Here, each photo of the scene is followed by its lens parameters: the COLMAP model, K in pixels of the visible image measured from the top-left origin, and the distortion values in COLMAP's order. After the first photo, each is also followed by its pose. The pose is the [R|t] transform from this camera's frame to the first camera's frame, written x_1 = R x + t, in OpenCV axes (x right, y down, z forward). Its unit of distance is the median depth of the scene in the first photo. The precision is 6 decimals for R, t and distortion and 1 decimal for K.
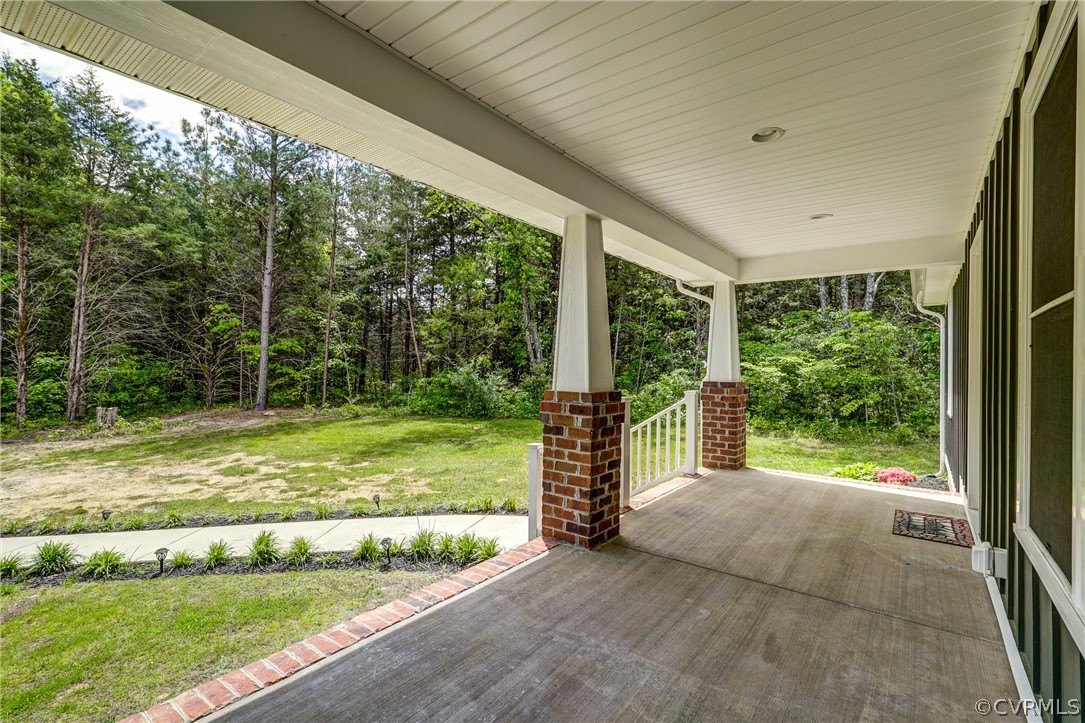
lens RADIAL K [[507.4, 0, 553.1], [0, 507.4, 363.0], [0, 0, 1]] dist [-0.001654, -0.000220]
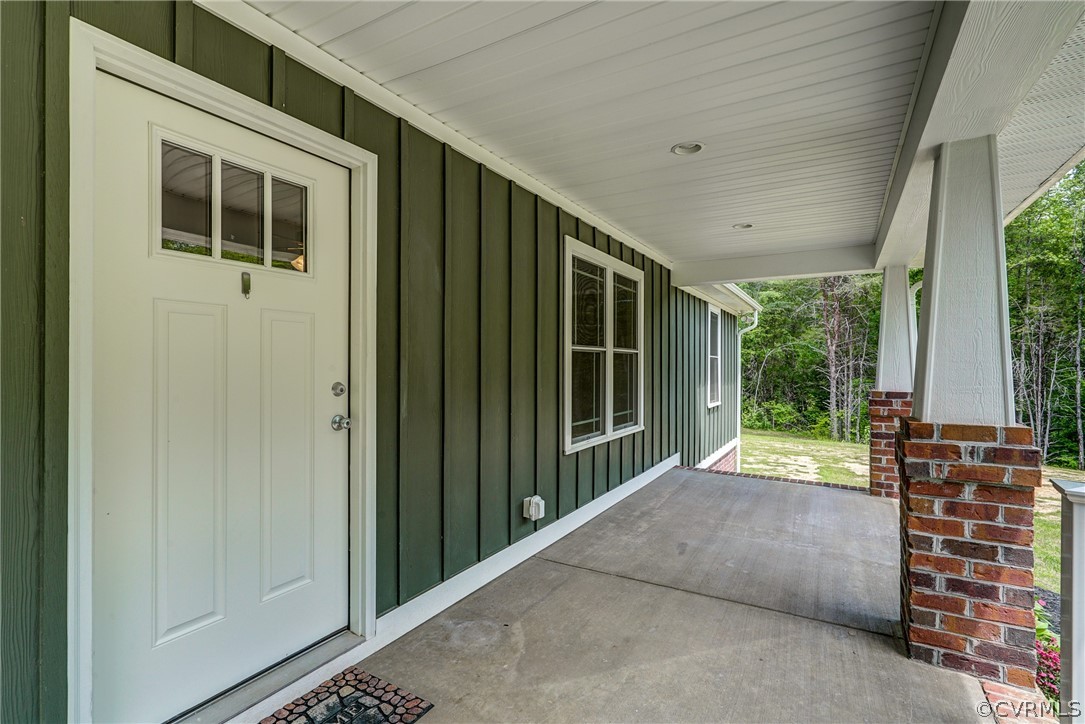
lens RADIAL K [[507.4, 0, 553.1], [0, 507.4, 363.5], [0, 0, 1]] dist [-0.001654, -0.000220]
pose [[-0.993046, -0.016282, -0.116594, 0.907141], [-0.015590, 0.999855, -0.006840, -0.006799], [0.116689, -0.004975, -0.993156, 2.240470]]
